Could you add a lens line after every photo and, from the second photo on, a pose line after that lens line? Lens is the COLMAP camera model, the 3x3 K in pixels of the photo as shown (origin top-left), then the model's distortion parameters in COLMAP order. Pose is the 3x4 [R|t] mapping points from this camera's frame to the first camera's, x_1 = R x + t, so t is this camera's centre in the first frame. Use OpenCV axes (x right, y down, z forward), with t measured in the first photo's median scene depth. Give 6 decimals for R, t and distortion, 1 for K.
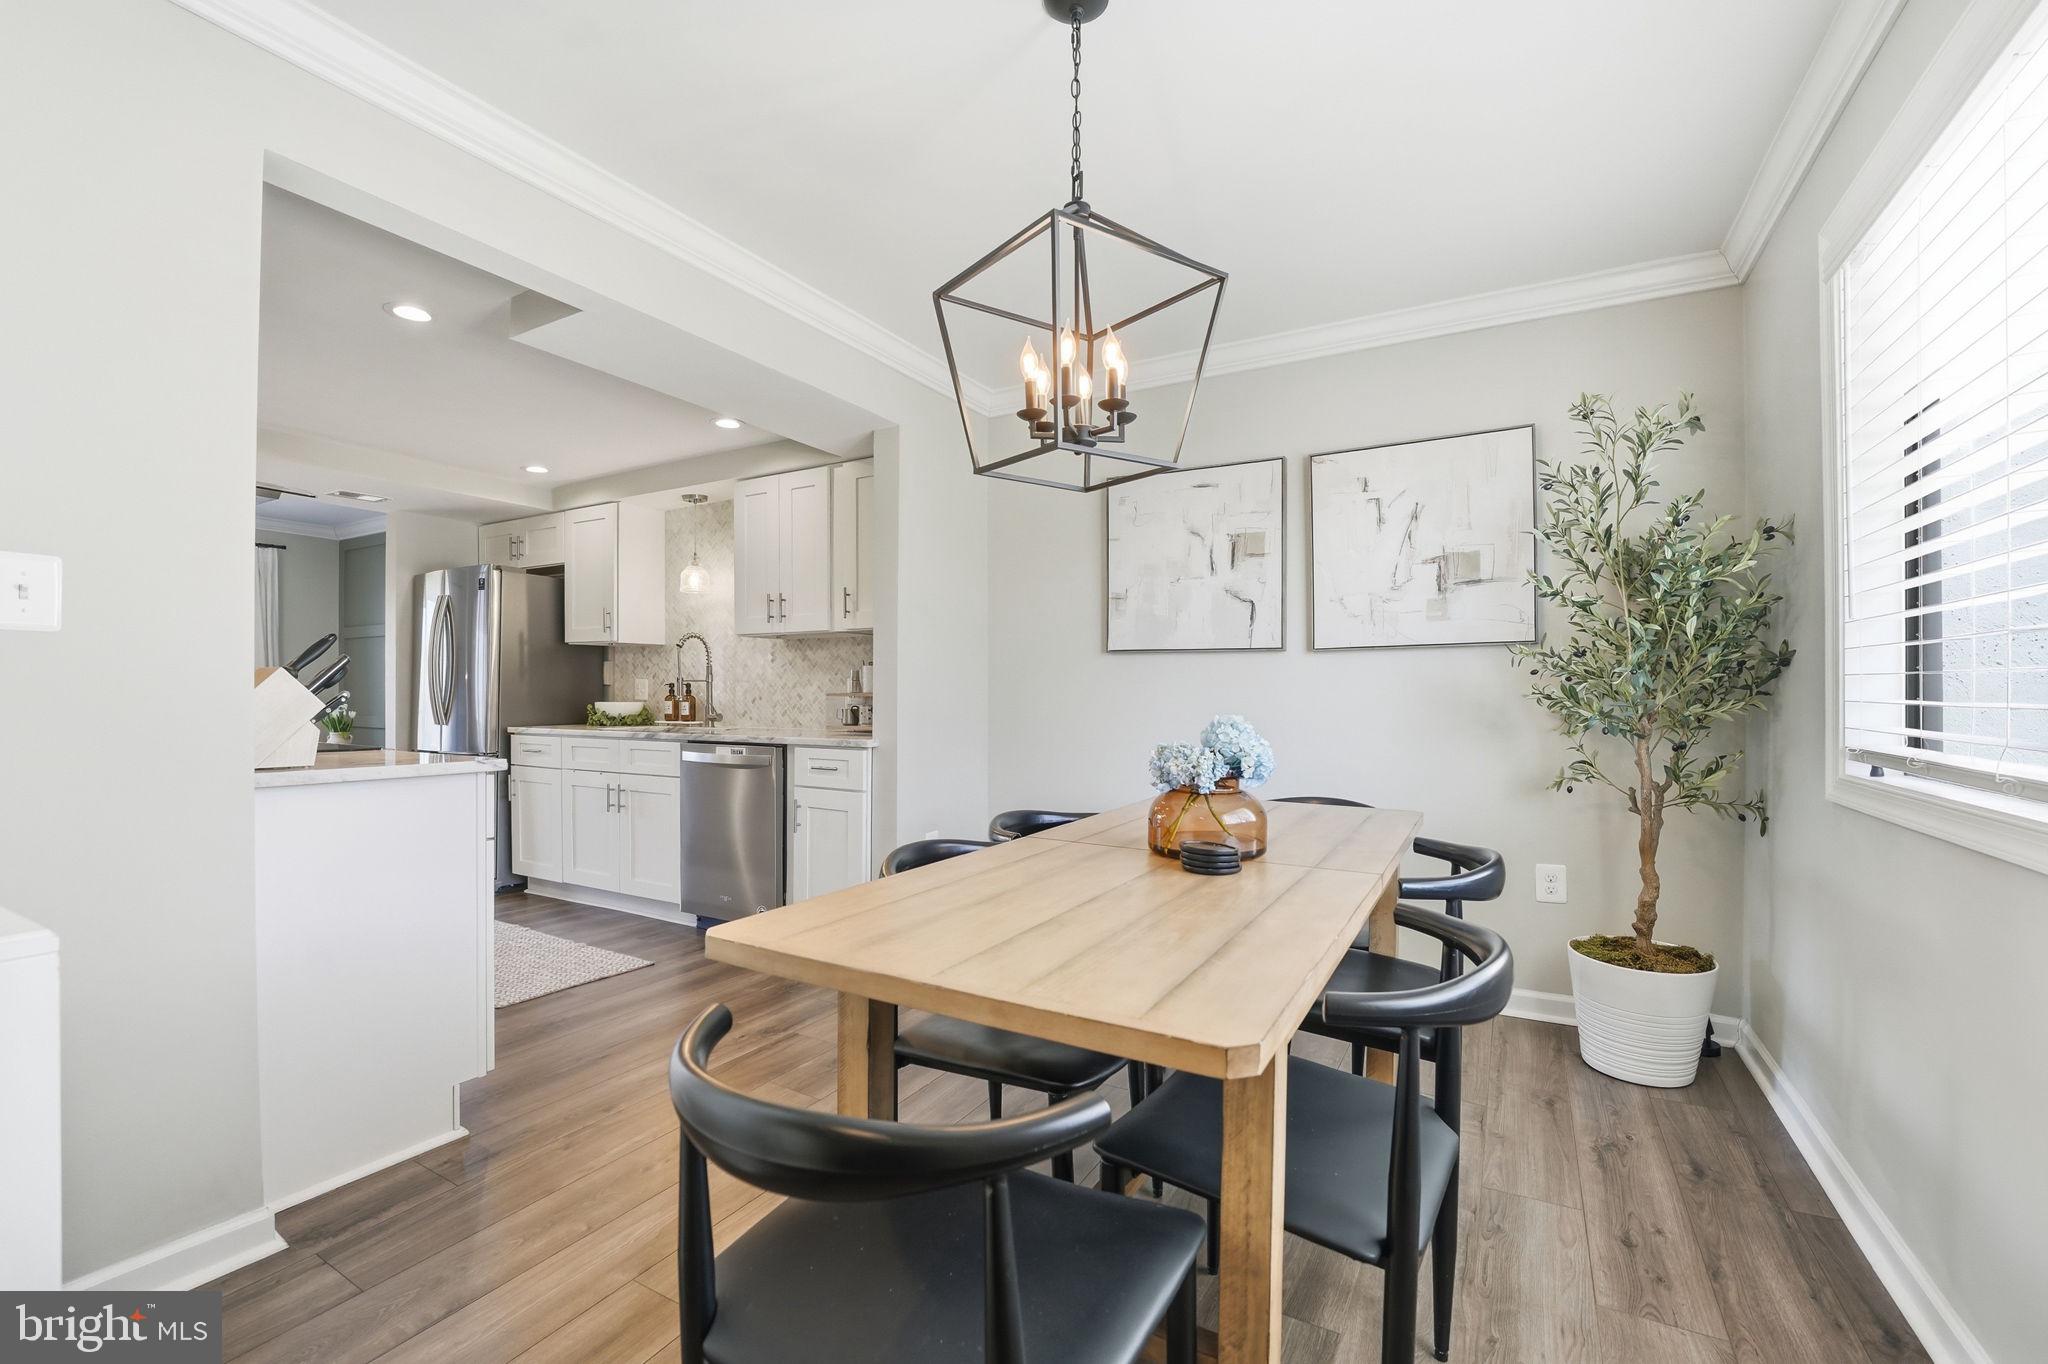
lens RADIAL K [[857.8, 0, 1024.0], [0, 857.8, 682.0], [0, 0, 1]] dist [-0.001357, -0.000366]
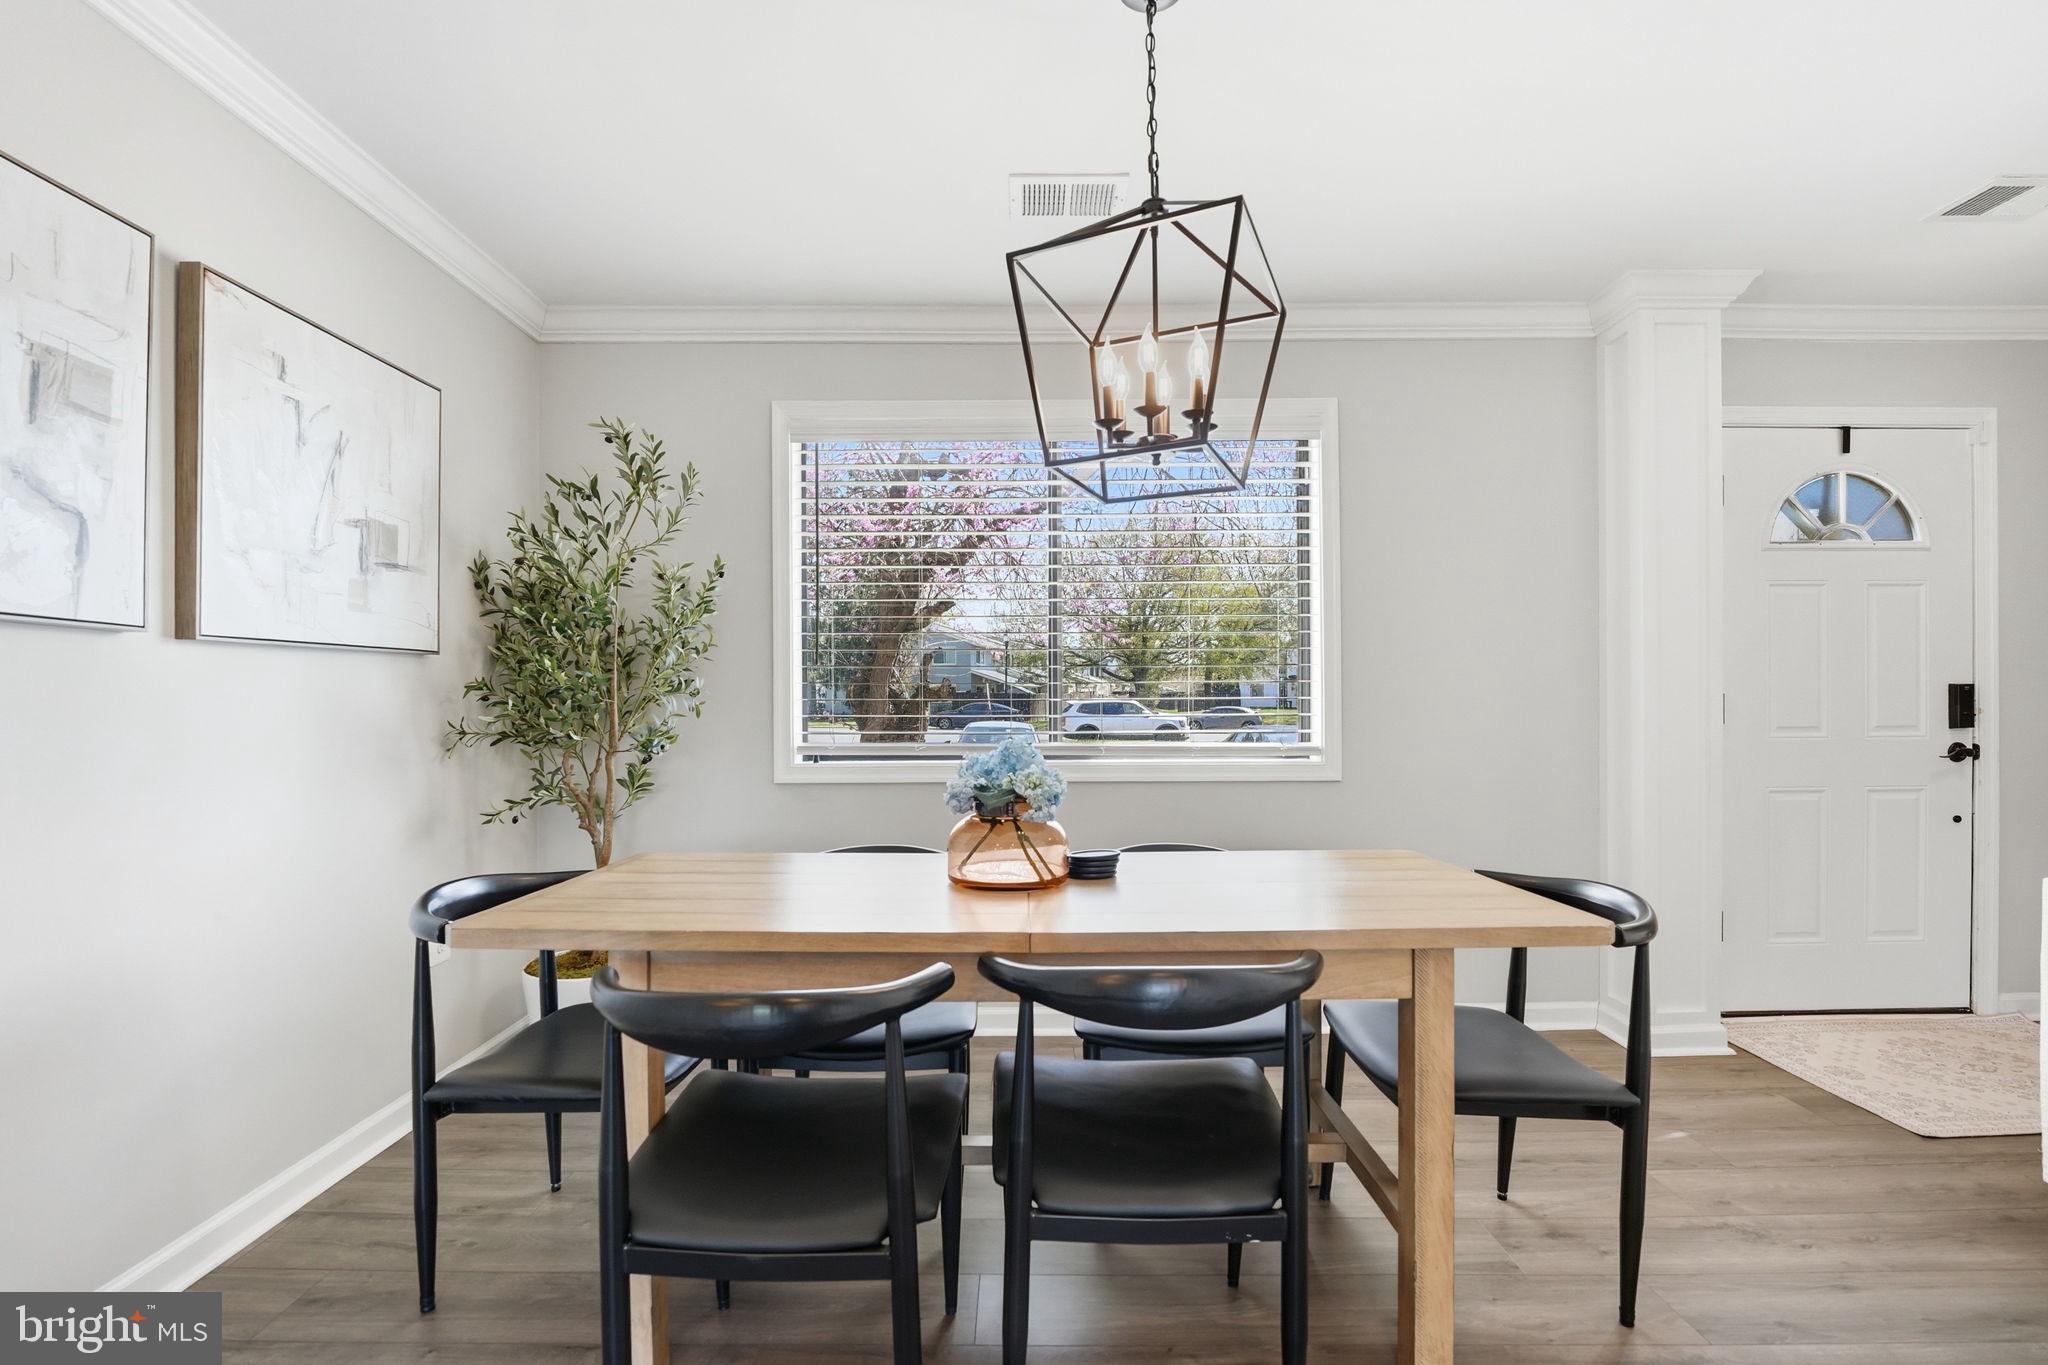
lens RADIAL K [[857.8, 0, 1024.0], [0, 857.8, 682.5], [0, 0, 1]] dist [-0.001357, -0.000366]
pose [[-0.504200, 0.018532, 0.863388, -0.382442], [-0.004780, 0.999695, -0.024250, -0.000444], [-0.863574, -0.016354, -0.503957, 0.880993]]
